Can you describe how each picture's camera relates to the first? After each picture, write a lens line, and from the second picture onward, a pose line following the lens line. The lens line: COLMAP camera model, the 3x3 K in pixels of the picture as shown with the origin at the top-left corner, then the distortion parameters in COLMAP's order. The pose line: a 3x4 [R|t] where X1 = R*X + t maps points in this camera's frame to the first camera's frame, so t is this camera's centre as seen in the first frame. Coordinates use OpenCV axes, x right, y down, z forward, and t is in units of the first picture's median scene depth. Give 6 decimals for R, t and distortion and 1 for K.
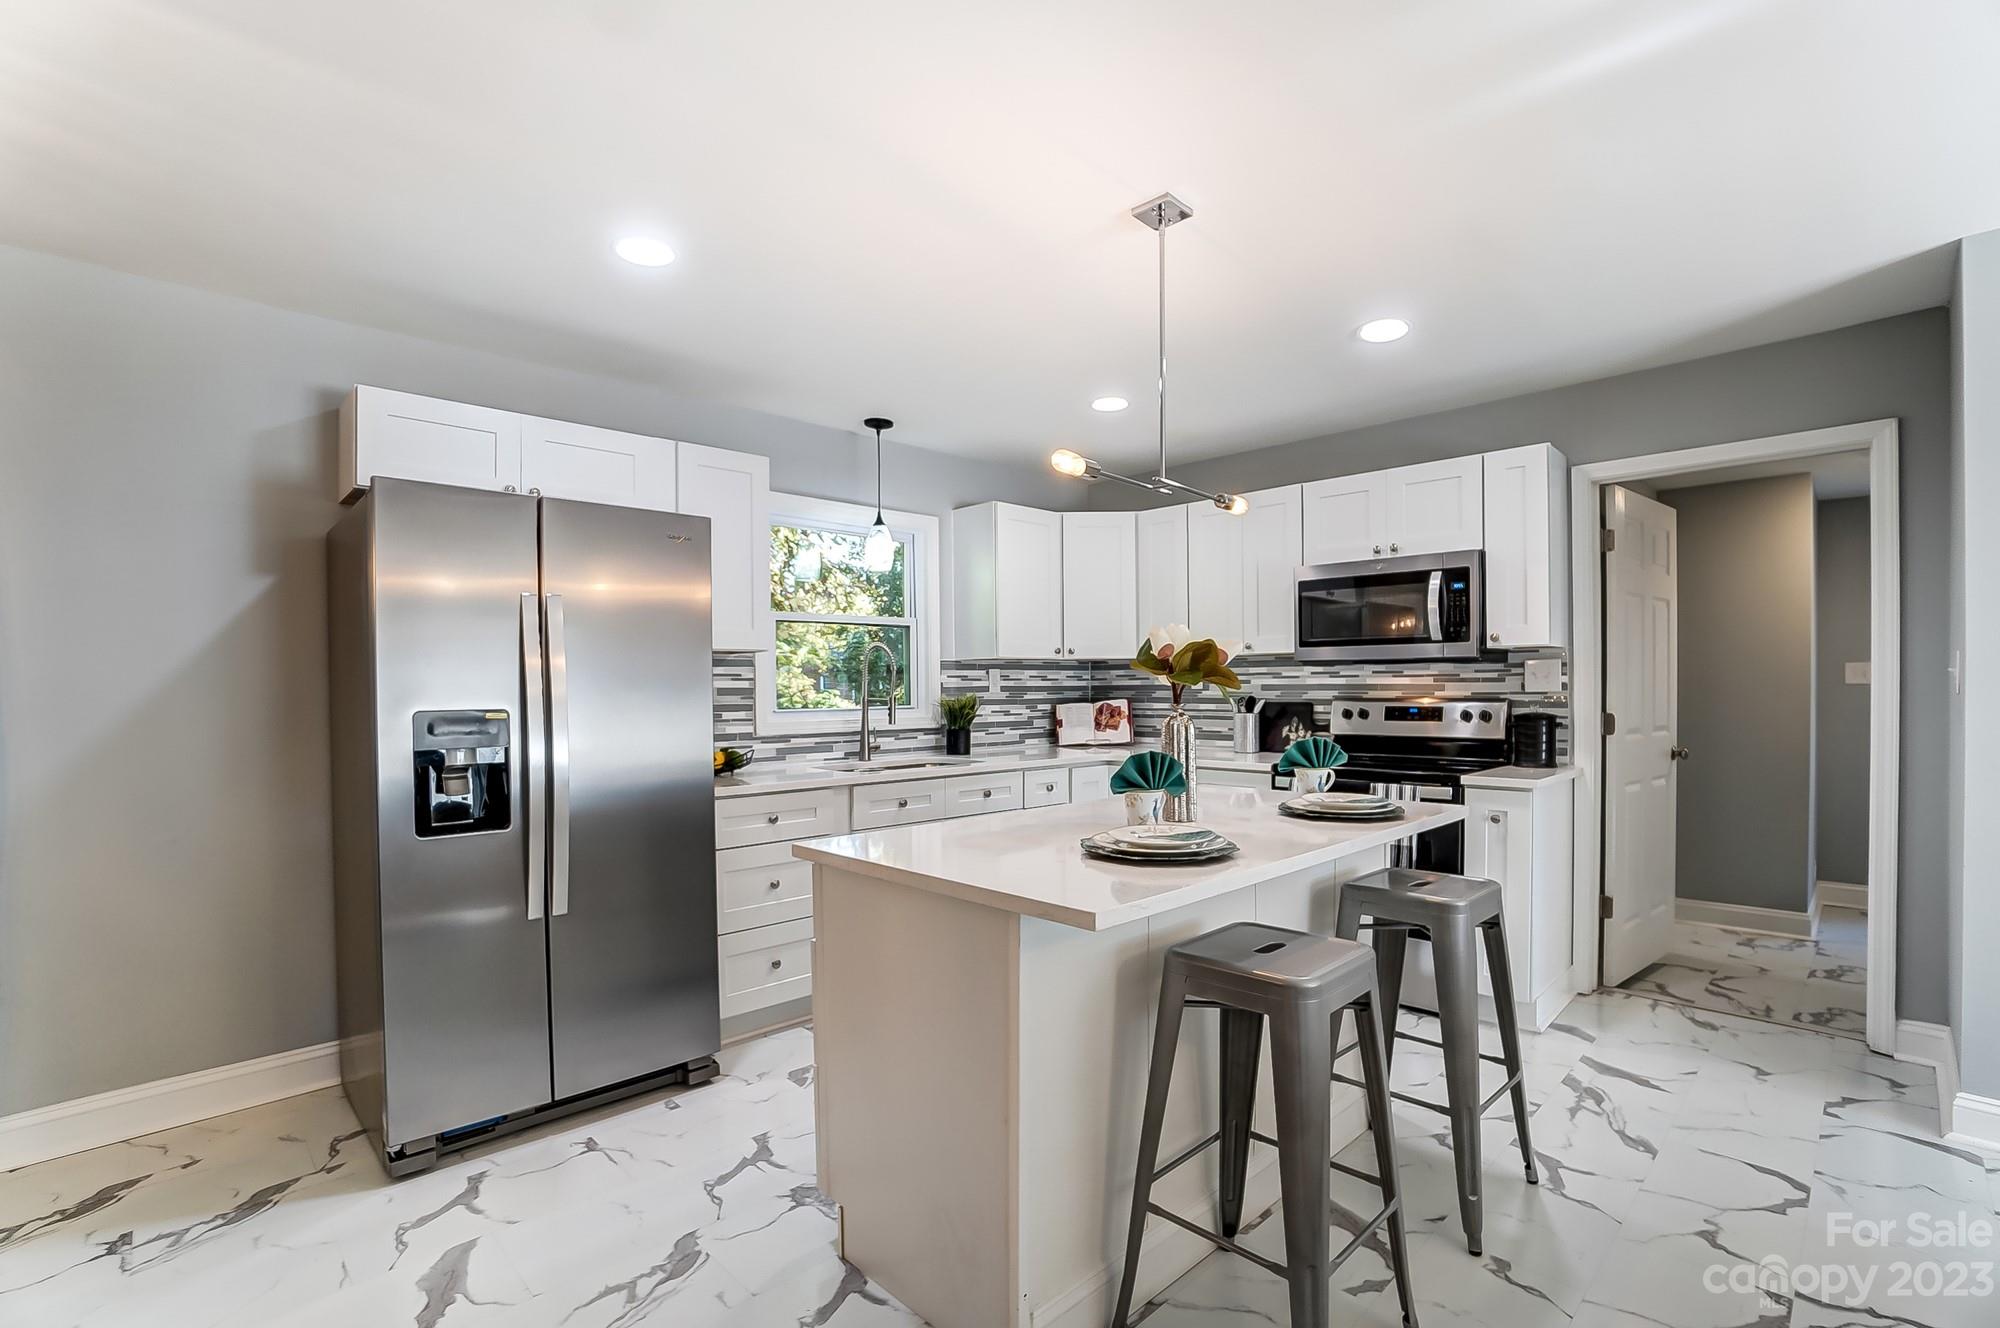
lens RADIAL K [[912.2, 0, 990.7], [0, 912.2, 688.0], [0, 0, 1]] dist [-0.066826, 0.026394]
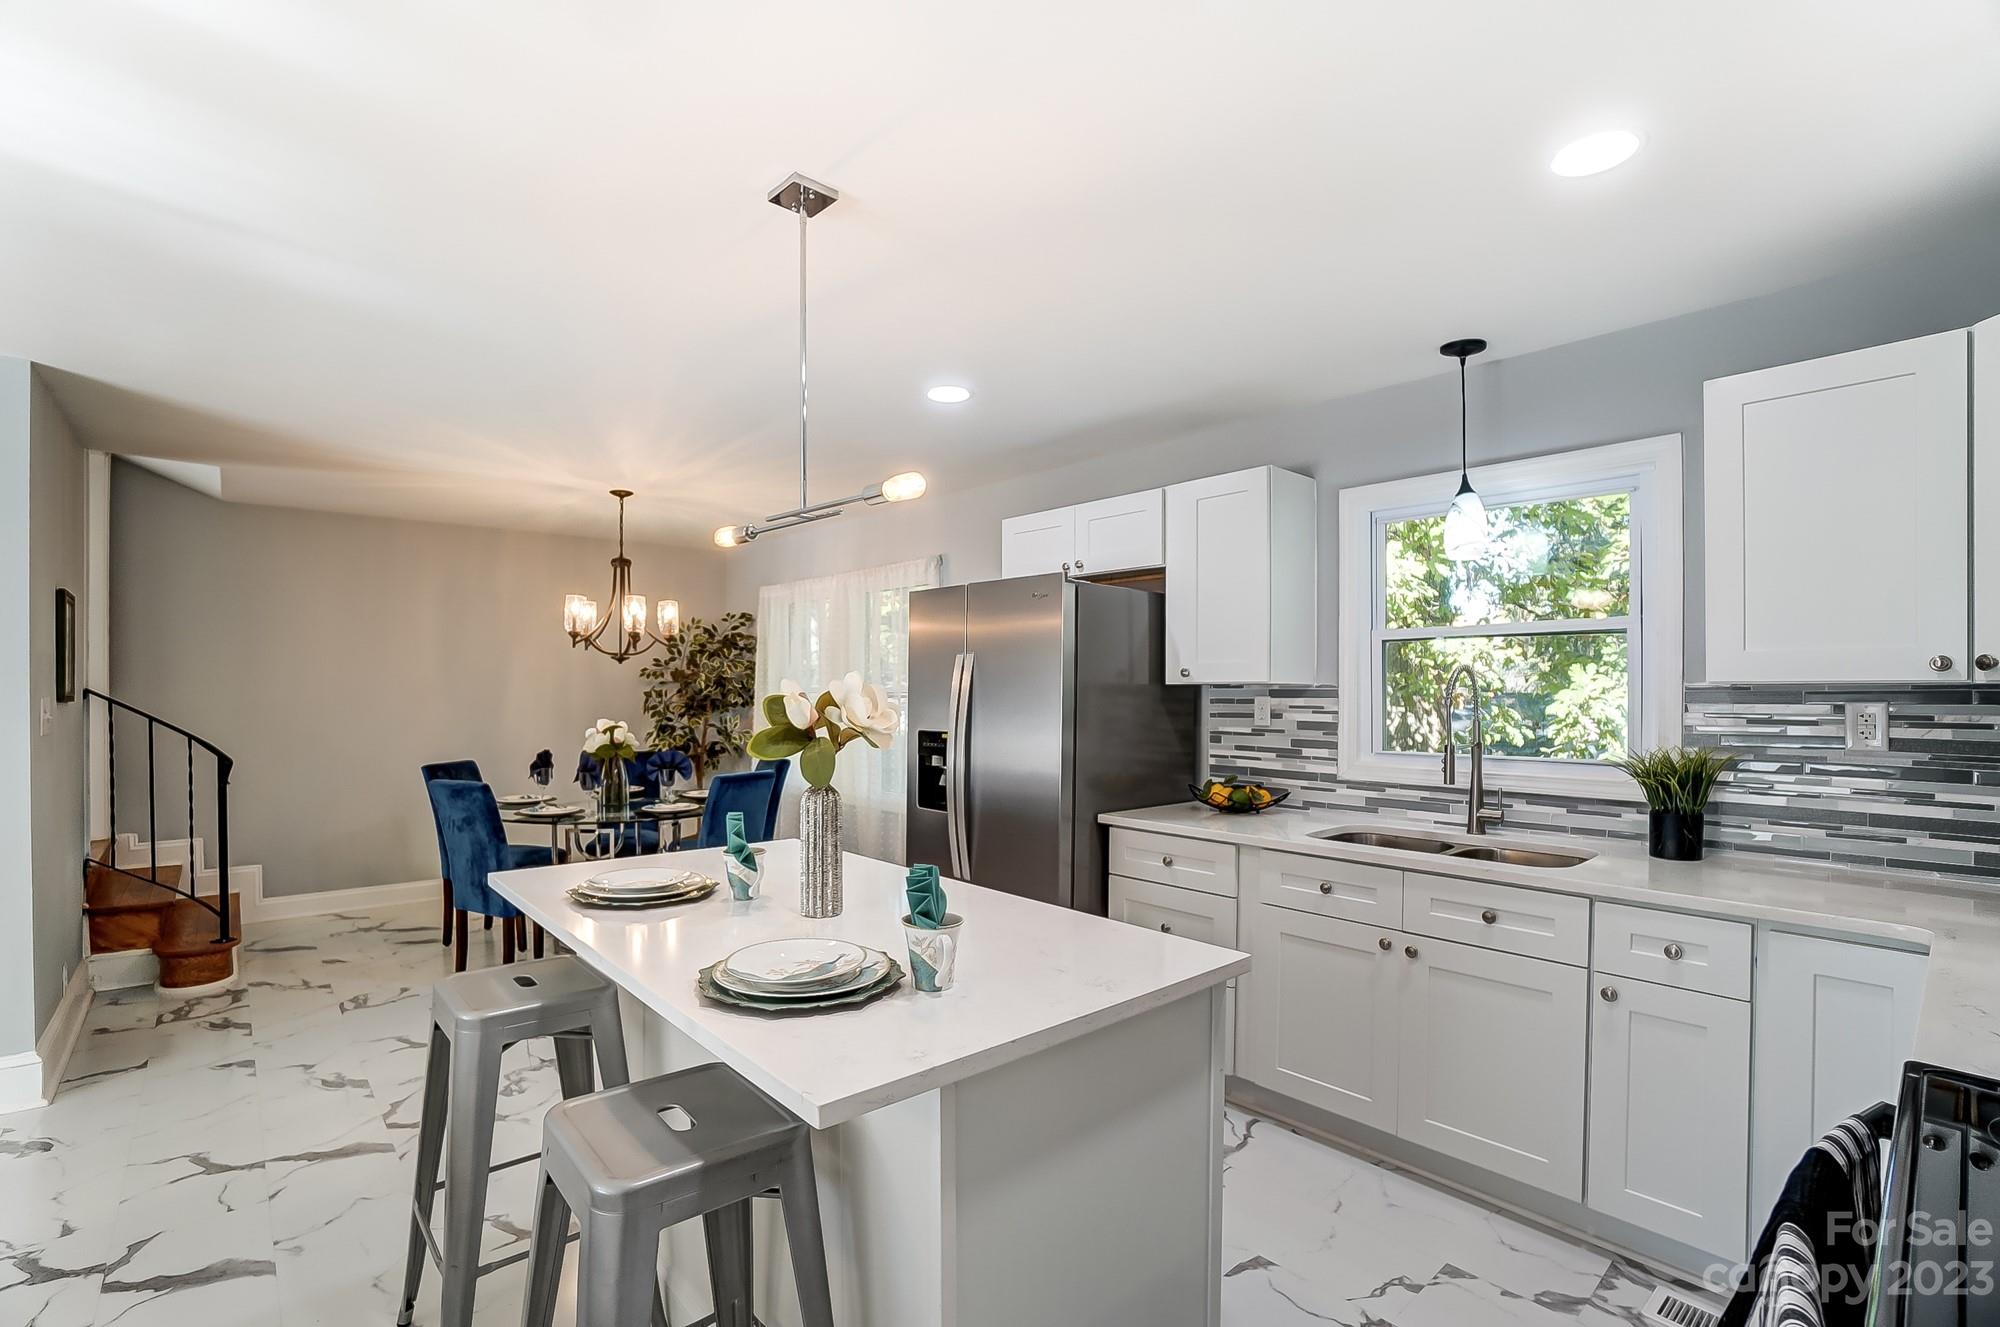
lens RADIAL K [[912.2, 0, 990.7], [0, 912.2, 687.5], [0, 0, 1]] dist [-0.066826, 0.026394]
pose [[-0.057968, 0.006626, -0.998296, 0.610896], [-0.001483, 0.999976, 0.006723, -0.038521], [0.998317, 0.001870, -0.057956, 0.723874]]
